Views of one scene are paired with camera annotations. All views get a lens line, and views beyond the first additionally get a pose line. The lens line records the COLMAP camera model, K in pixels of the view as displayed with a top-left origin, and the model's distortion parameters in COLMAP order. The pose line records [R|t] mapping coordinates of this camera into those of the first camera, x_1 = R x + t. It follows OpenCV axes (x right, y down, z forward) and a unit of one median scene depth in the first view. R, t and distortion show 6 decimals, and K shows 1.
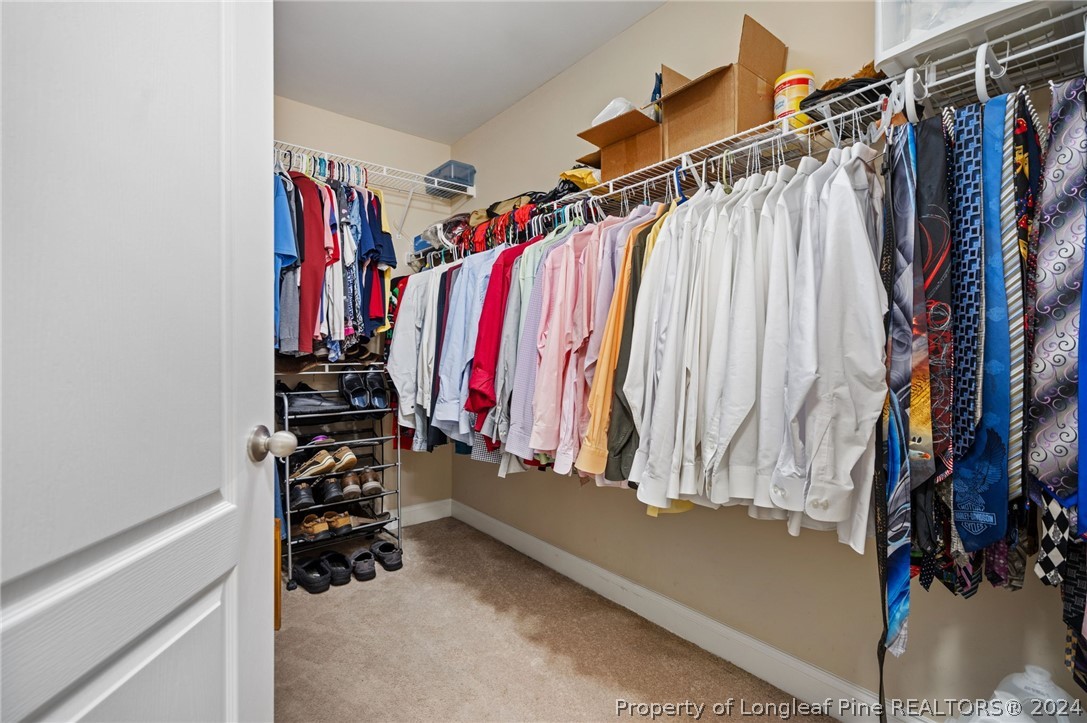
lens RADIAL K [[506.2, 0, 540.0], [0, 506.2, 358.7], [0, 0, 1]] dist [0.018264, 0.000175]
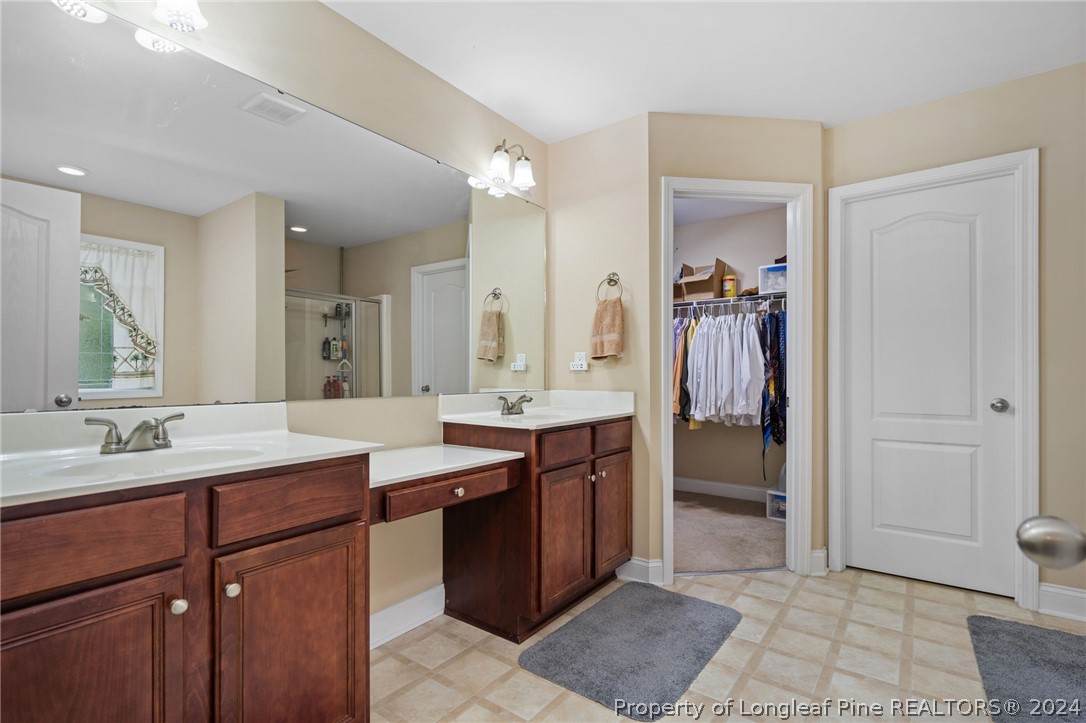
lens RADIAL K [[505.7, 0, 546.1], [0, 505.7, 368.1], [0, 0, 1]] dist [0.018264, 0.000175]
pose [[0.967179, -0.003719, 0.254068, -1.865446], [0.007053, 0.999901, -0.012215, -0.012929], [-0.253997, 0.013606, 0.967109, -2.262877]]
